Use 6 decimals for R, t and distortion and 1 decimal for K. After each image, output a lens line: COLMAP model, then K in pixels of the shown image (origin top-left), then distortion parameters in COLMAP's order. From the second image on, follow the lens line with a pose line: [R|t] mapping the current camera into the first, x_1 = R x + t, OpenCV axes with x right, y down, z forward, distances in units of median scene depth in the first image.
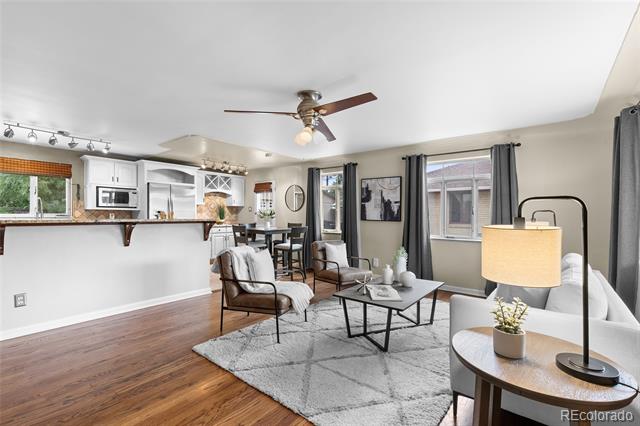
lens RADIAL K [[289.2, 0, 322.4], [0, 289.2, 219.2], [0, 0, 1]] dist [0.008952, 0.000173]
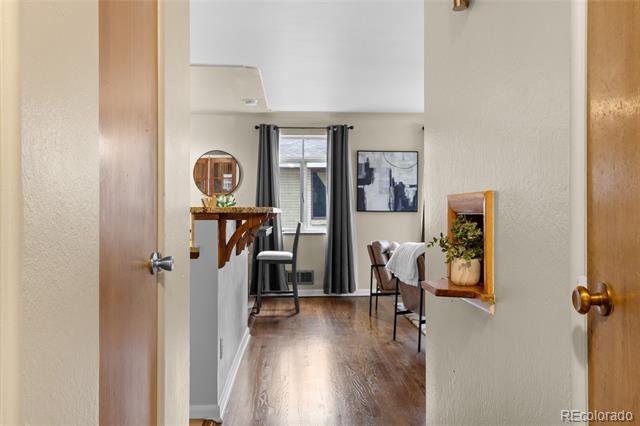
lens RADIAL K [[619.3, 0, 320.2], [0, 619.3, 213.0], [0, 0, 1]] dist [0.007948, 0.000000]
pose [[0.745557, -0.011985, 0.666334, -0.902661], [0.017437, 0.999847, -0.001526, 0.007429], [-0.666213, 0.012757, 0.745652, -0.019131]]
